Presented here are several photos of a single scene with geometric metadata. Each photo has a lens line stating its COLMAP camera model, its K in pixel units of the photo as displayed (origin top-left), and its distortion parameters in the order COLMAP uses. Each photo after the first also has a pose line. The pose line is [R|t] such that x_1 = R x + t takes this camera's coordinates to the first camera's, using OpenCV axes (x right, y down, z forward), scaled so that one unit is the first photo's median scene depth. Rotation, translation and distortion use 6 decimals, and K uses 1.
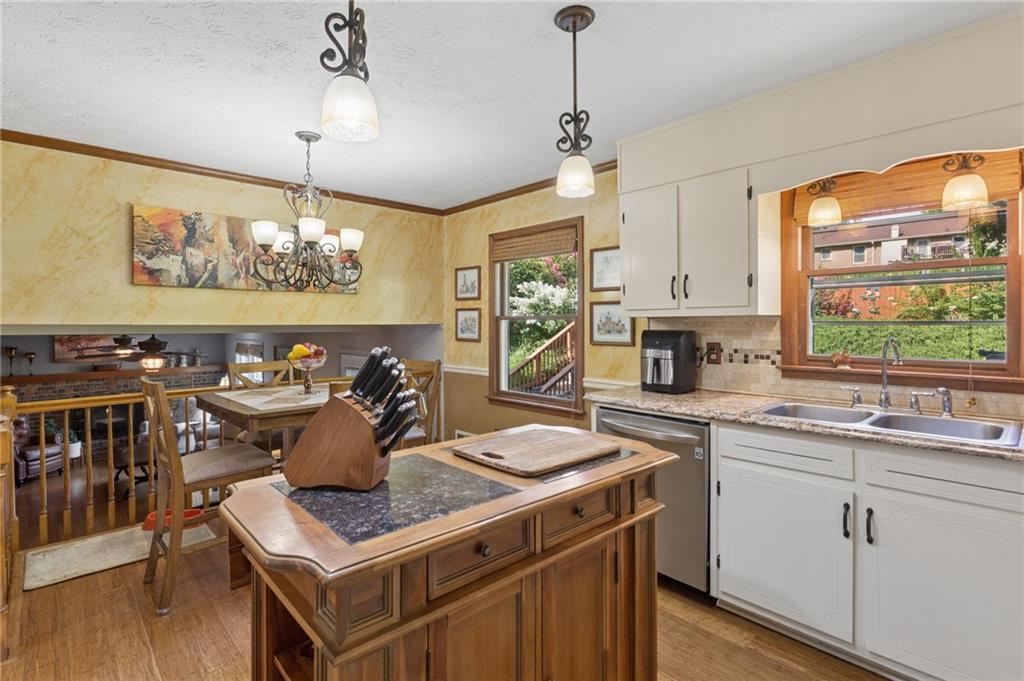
lens RADIAL K [[492.8, 0, 504.9], [0, 492.8, 324.1], [0, 0, 1]] dist [0.011477, -0.000733]
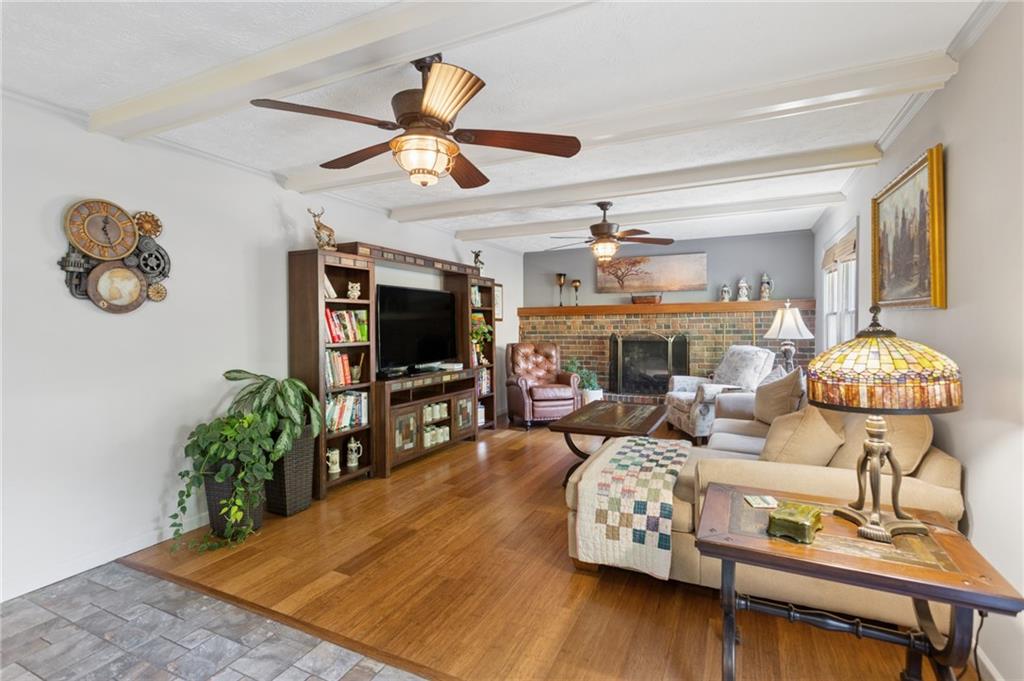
lens RADIAL K [[492.8, 0, 506.7], [0, 492.8, 326.1], [0, 0, 1]] dist [0.011477, -0.000733]
pose [[0.376332, 0.007465, -0.926455, -0.537353], [0.006824, 0.999918, 0.010829, 0.325864], [0.926460, -0.010397, 0.376251, 1.460842]]
